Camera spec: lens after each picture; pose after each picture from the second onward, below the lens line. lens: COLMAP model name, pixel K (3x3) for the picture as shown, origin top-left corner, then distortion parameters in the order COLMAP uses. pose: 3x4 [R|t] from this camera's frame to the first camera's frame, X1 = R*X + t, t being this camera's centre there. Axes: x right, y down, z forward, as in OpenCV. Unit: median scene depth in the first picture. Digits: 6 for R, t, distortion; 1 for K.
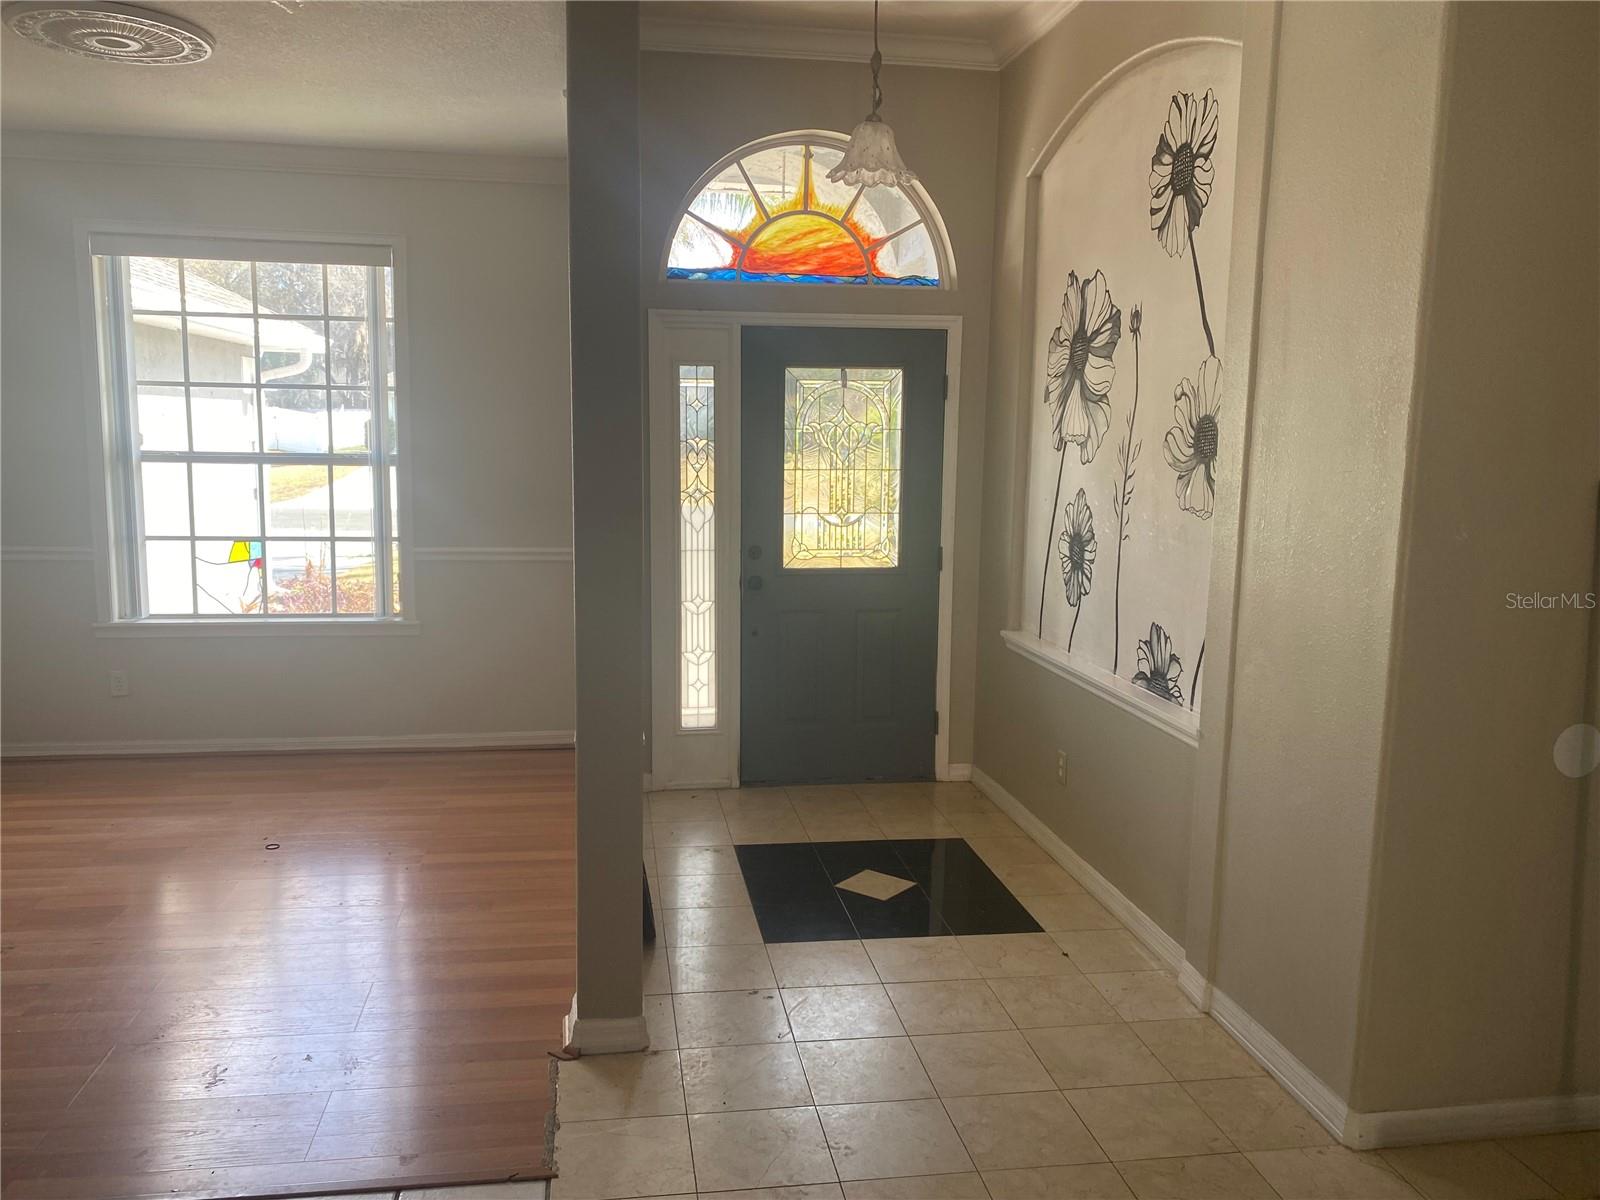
lens RADIAL K [[1219.4, 0, 800.0], [0, 1219.4, 600.0], [0, 0, 1]] dist [0.030395, -0.037718]
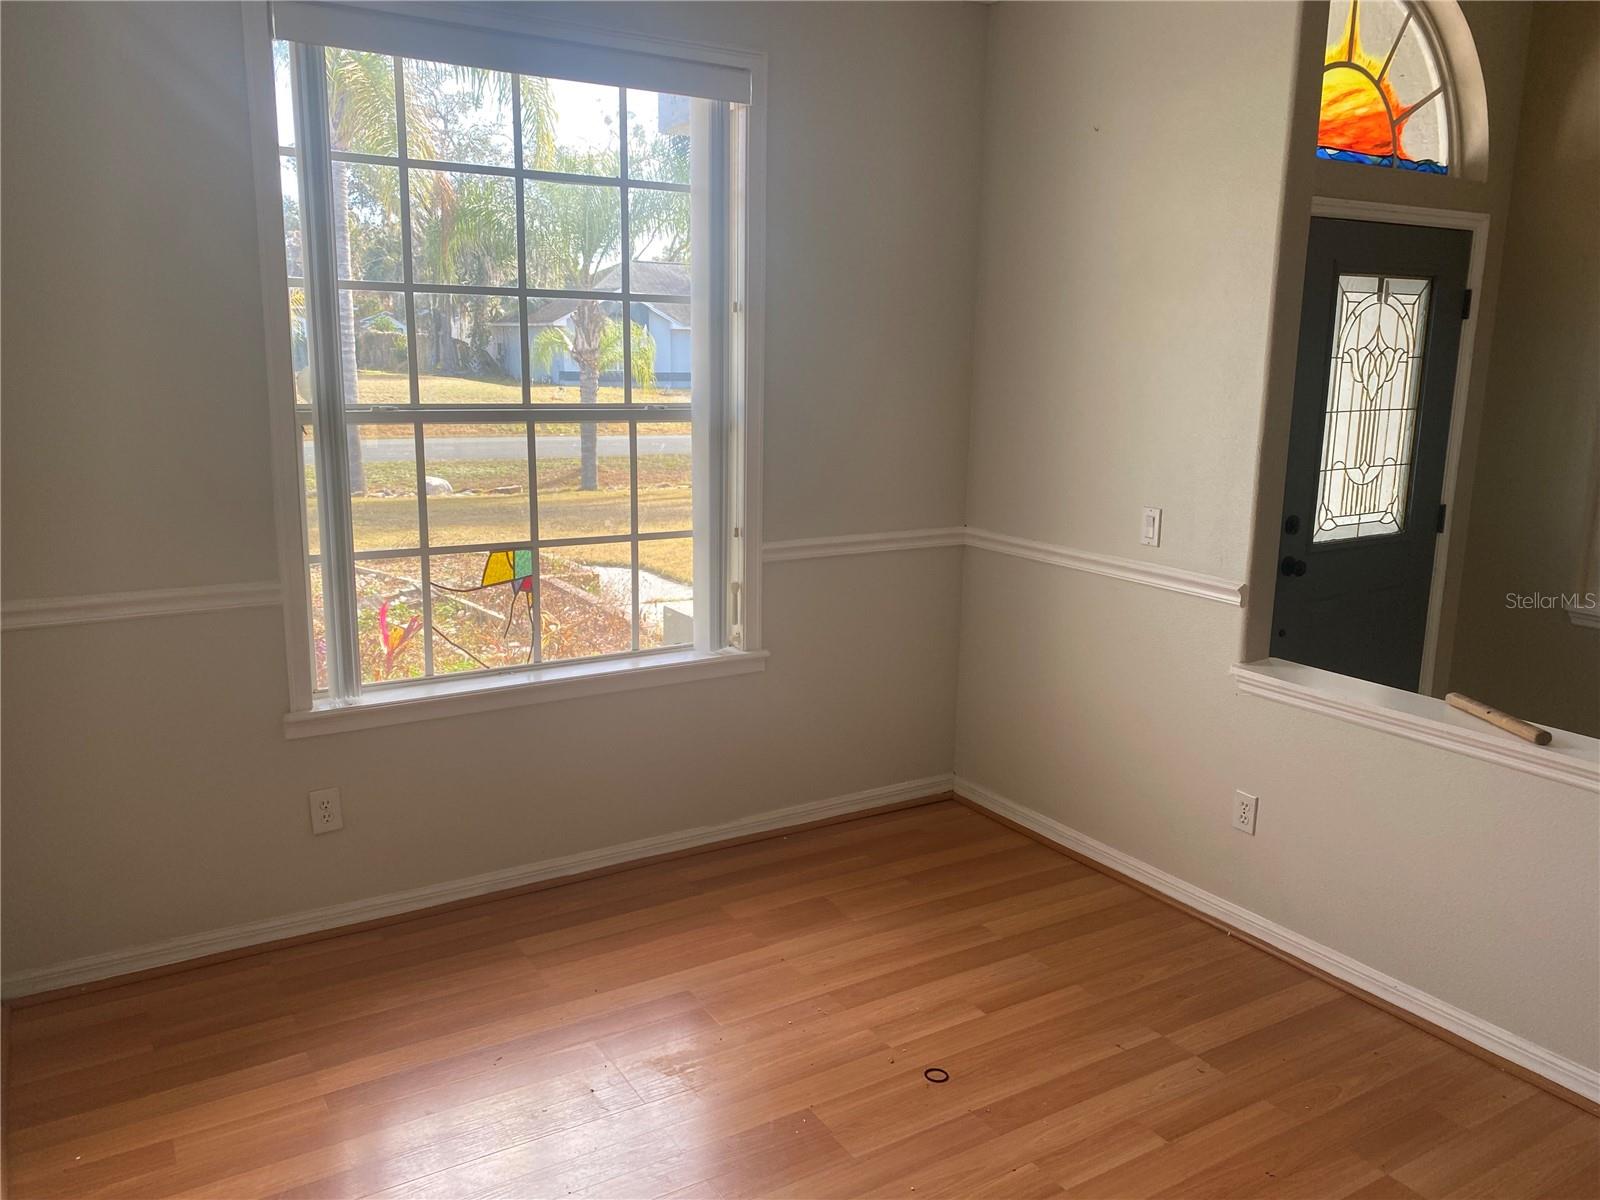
lens RADIAL K [[1219.4, 0, 800.0], [0, 1219.4, 600.0], [0, 0, 1]] dist [0.030395, -0.037718]
pose [[0.919405, -0.082780, 0.384502, -0.608569], [0.055560, 0.995133, 0.081390, -0.070957], [-0.389368, -0.053467, 0.919529, 0.419616]]
